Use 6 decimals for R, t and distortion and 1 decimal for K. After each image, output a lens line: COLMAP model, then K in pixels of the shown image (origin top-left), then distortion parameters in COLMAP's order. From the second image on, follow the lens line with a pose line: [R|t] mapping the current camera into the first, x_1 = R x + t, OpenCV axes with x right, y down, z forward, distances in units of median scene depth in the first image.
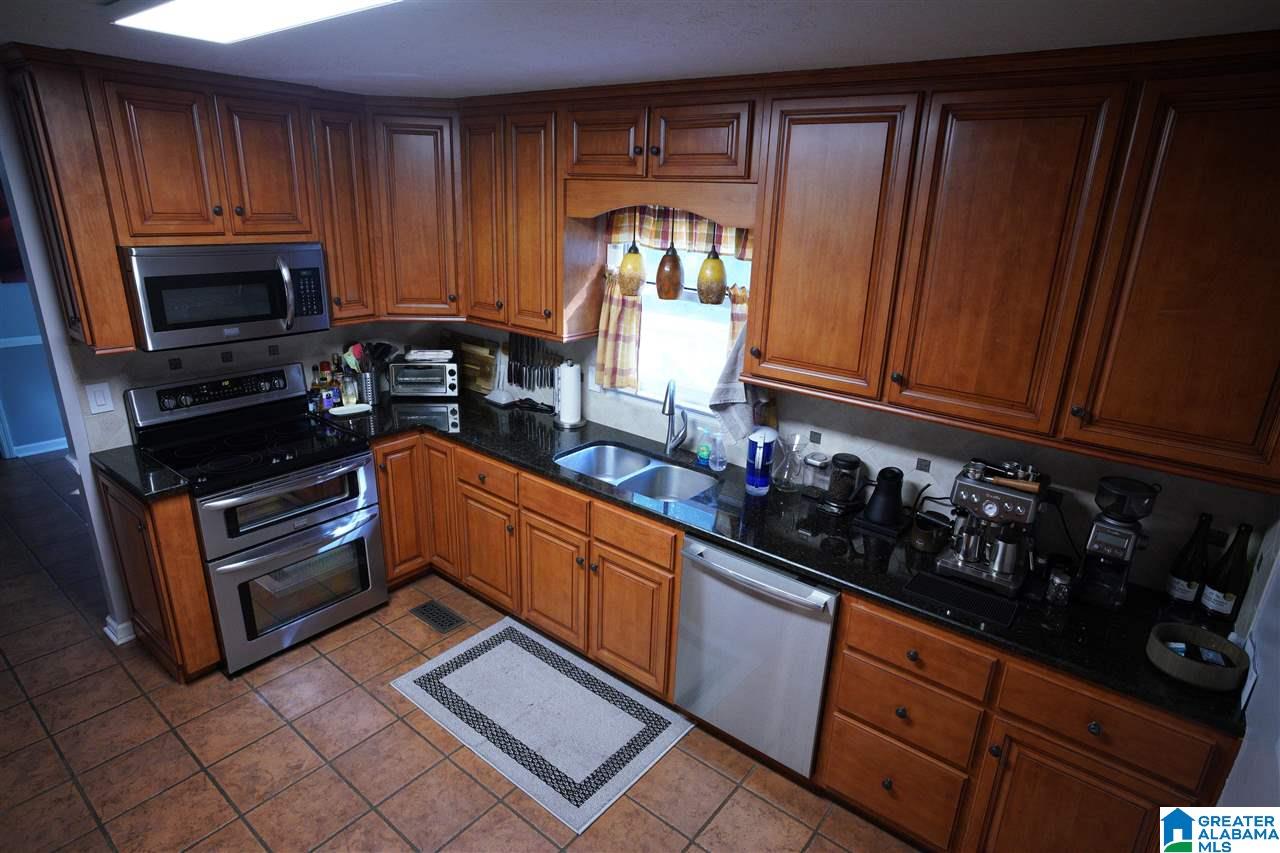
lens RADIAL K [[694.8, 0, 643.9], [0, 694.8, 425.3], [0, 0, 1]] dist [-0.035121, 0.020996]
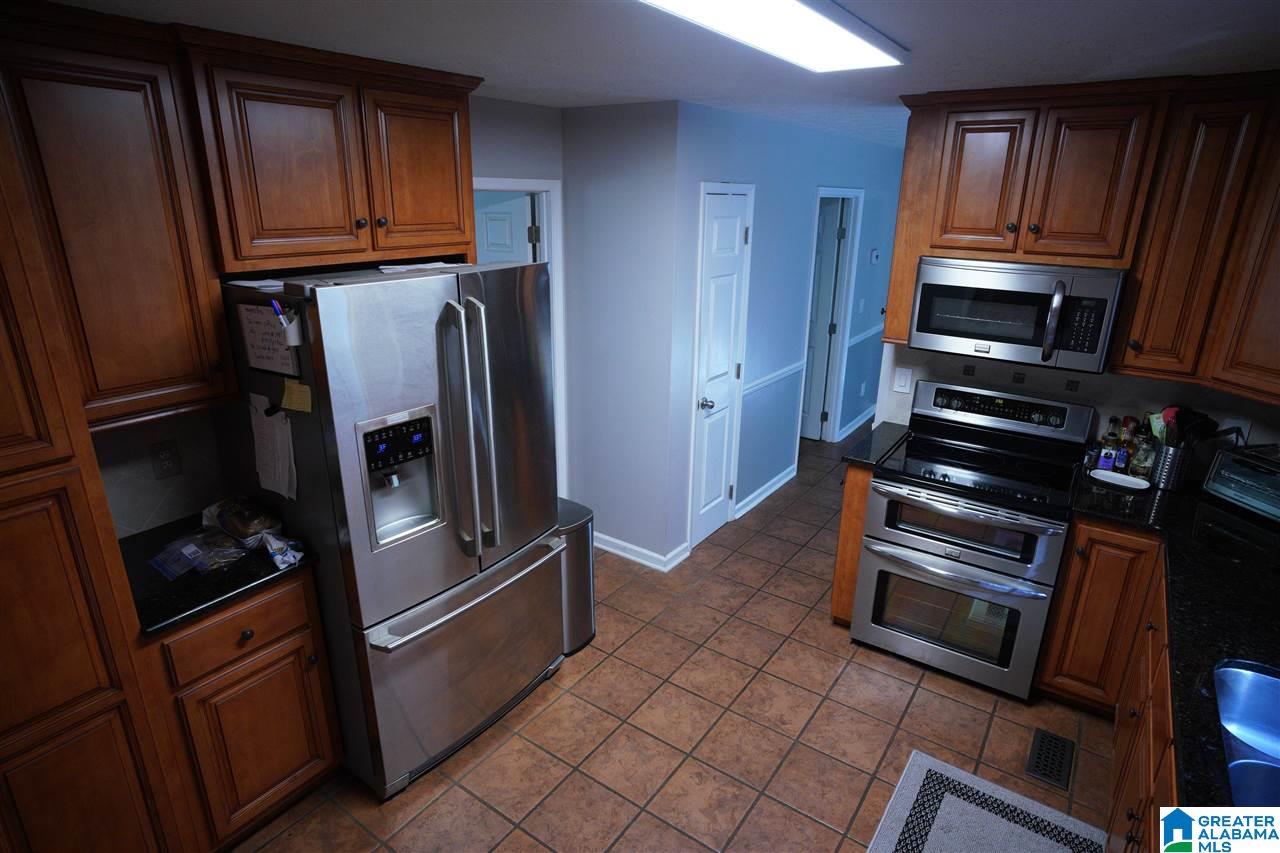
lens RADIAL K [[694.8, 0, 640.1], [0, 694.8, 425.4], [0, 0, 1]] dist [-0.035121, 0.020996]
pose [[0.059141, 0.287124, -0.956066, 0.336506], [-0.323877, 0.911452, 0.253691, -0.119613], [0.944249, 0.294644, 0.146897, 0.396742]]
